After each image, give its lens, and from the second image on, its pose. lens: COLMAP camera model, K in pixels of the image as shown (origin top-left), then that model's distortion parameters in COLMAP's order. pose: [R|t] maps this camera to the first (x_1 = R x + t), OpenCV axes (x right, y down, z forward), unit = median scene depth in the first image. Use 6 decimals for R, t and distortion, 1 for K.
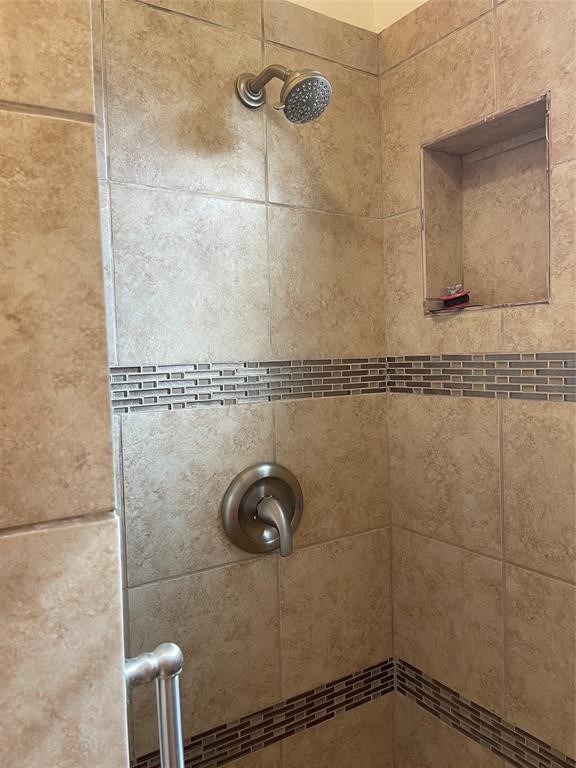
lens RADIAL K [[580.3, 0, 286.7], [0, 580.3, 378.5], [0, 0, 1]] dist [0.100482, -0.134158]
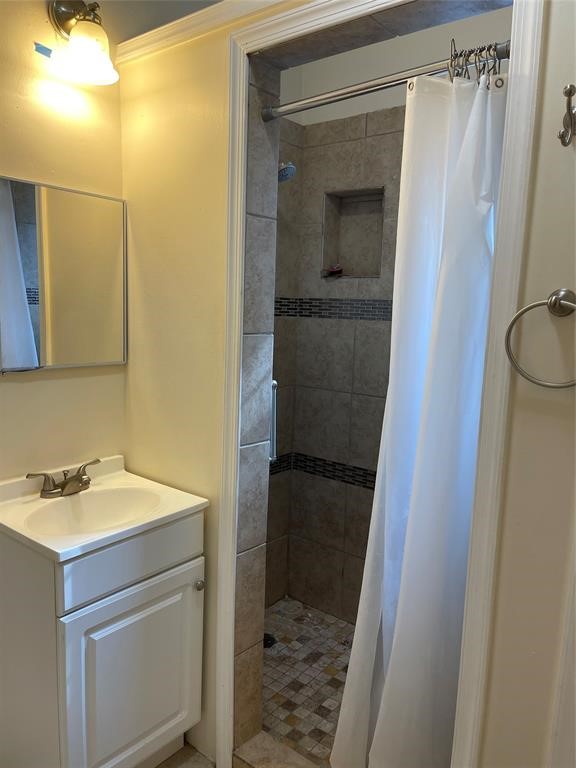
lens RADIAL K [[580.3, 0, 286.7], [0, 580.3, 378.5], [0, 0, 1]] dist [0.100482, -0.134158]
pose [[0.949694, 0.022850, 0.312344, -0.504733], [-0.049983, 0.995610, 0.079140, 0.085374], [-0.309165, -0.090770, 0.946667, -0.909505]]
